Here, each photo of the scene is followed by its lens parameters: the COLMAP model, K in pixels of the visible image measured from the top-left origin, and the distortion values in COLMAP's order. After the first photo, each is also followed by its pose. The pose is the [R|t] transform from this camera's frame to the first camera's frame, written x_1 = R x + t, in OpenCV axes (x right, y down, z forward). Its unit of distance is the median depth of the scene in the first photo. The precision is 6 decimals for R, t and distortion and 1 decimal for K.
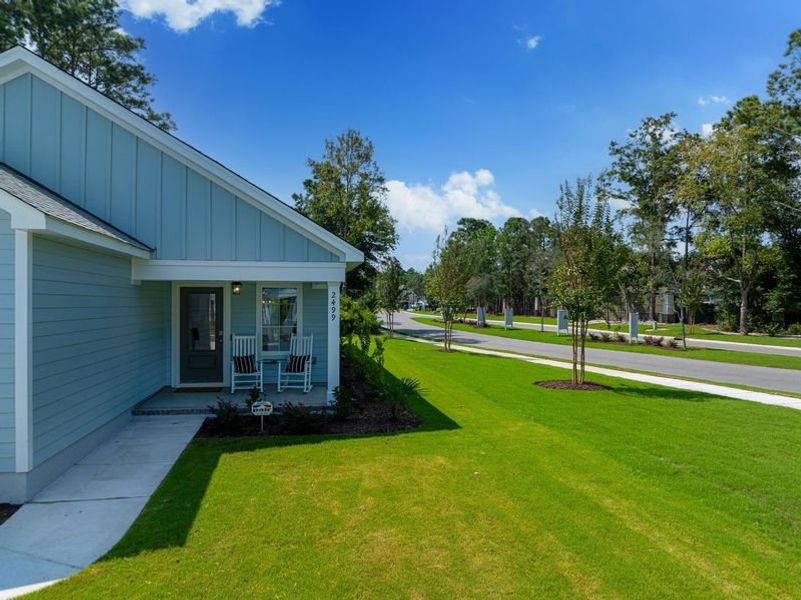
lens RADIAL K [[576.6, 0, 399.9], [0, 576.6, 311.4], [0, 0, 1]] dist [-0.054594, 0.023581]
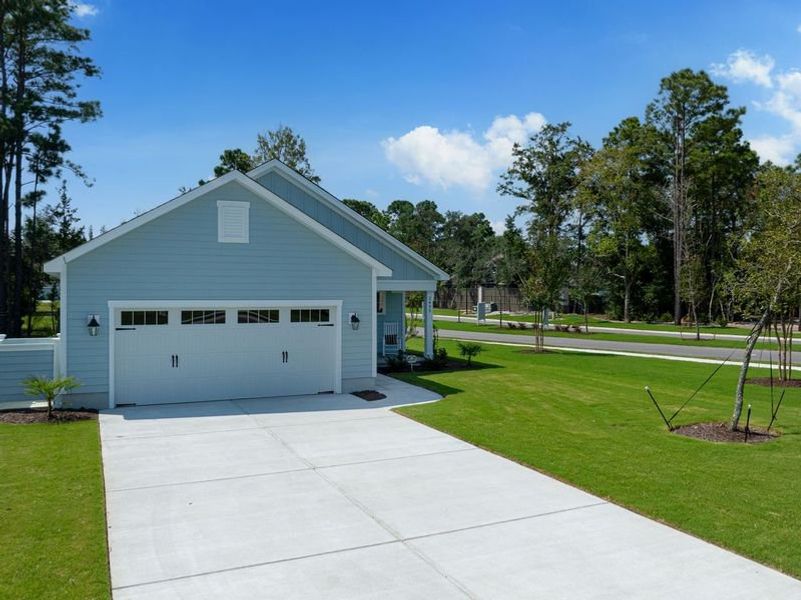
lens RADIAL K [[700.7, 0, 441.8], [0, 700.7, 298.9], [0, 0, 1]] dist [-0.012701, -0.071305]
pose [[0.957481, -0.003351, 0.288476, -0.146668], [0.004571, 0.999983, -0.003554, -0.004070], [-0.288460, 0.004722, 0.957480, -0.226065]]
